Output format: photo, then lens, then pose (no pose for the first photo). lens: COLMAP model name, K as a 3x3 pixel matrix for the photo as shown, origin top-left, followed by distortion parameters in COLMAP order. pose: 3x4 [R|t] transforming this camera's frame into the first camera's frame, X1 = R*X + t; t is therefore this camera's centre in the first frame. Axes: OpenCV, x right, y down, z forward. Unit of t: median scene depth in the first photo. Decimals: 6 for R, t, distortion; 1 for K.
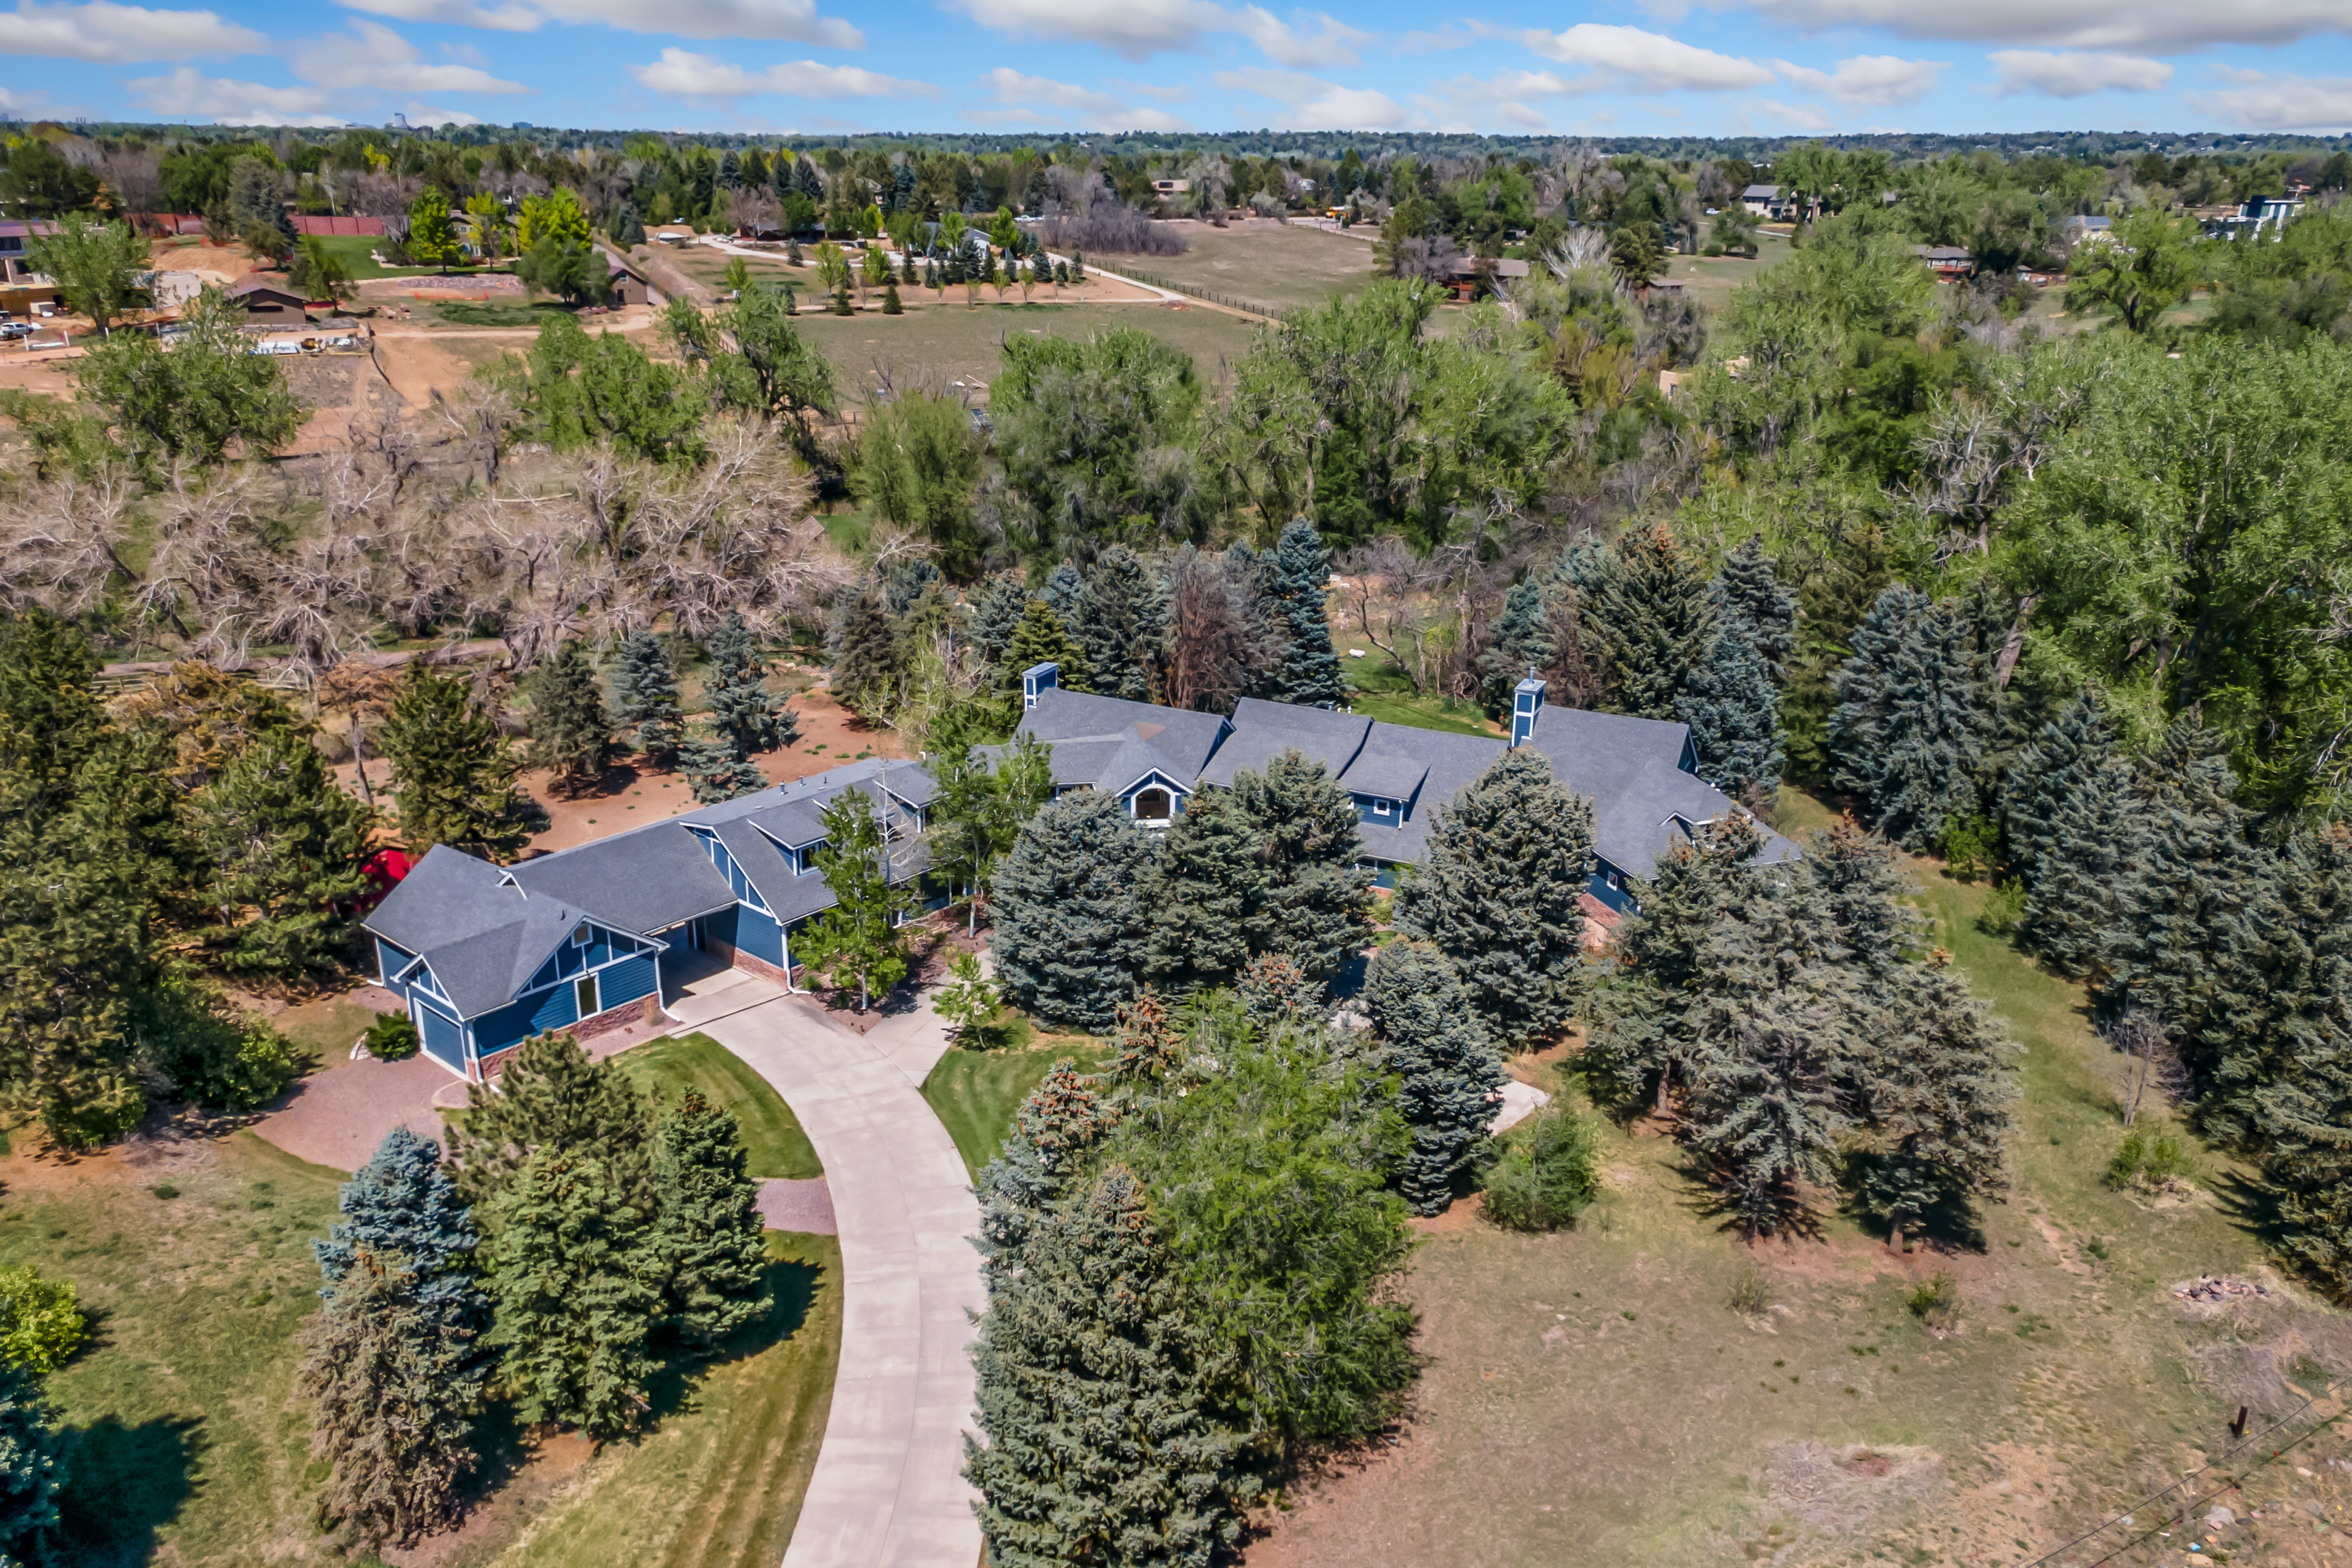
lens RADIAL K [[1695.2, 0, 1176.0], [0, 1695.2, 784.0], [0, 0, 1]] dist [0.019384, 0.029719]
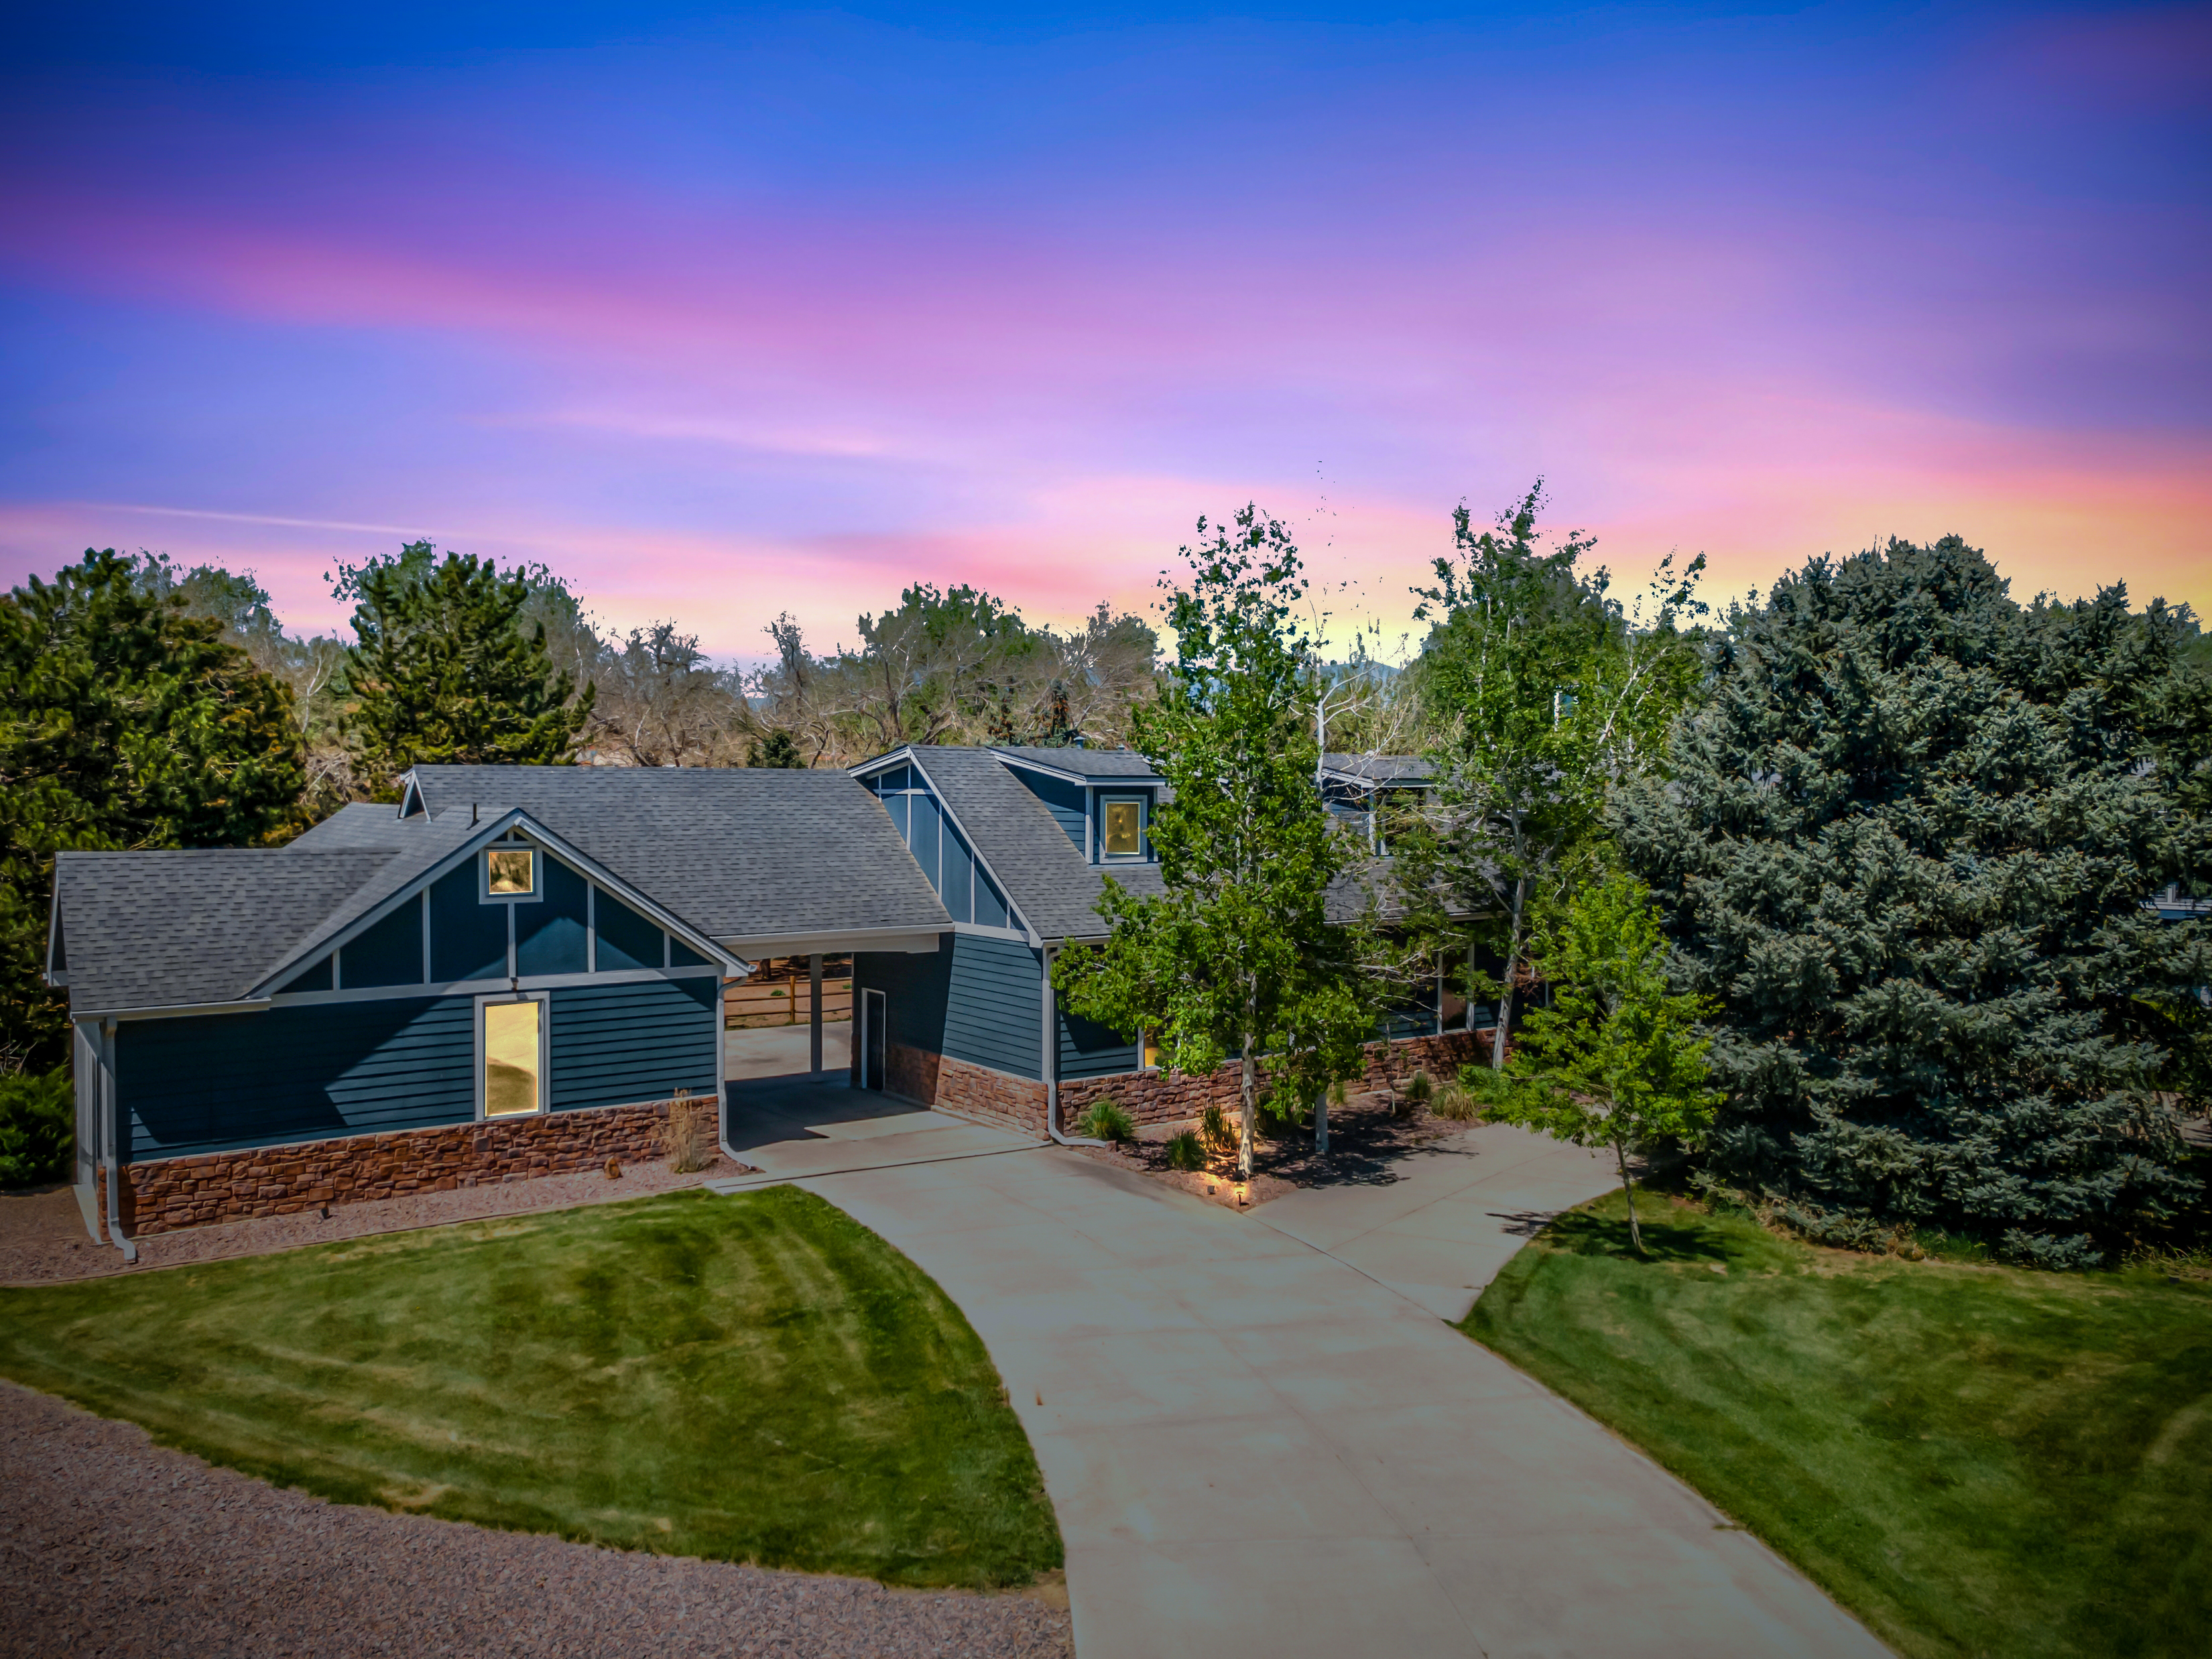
lens RADIAL K [[1644.1, 0, 1106.0], [0, 1644.1, 829.5], [0, 0, 1]] dist [0.054171, 0.000751]
pose [[0.968252, -0.014472, -0.249556, -0.130139], [-0.058841, 0.957077, -0.283797, 0.170326], [0.242951, 0.289471, 0.925841, 0.677951]]
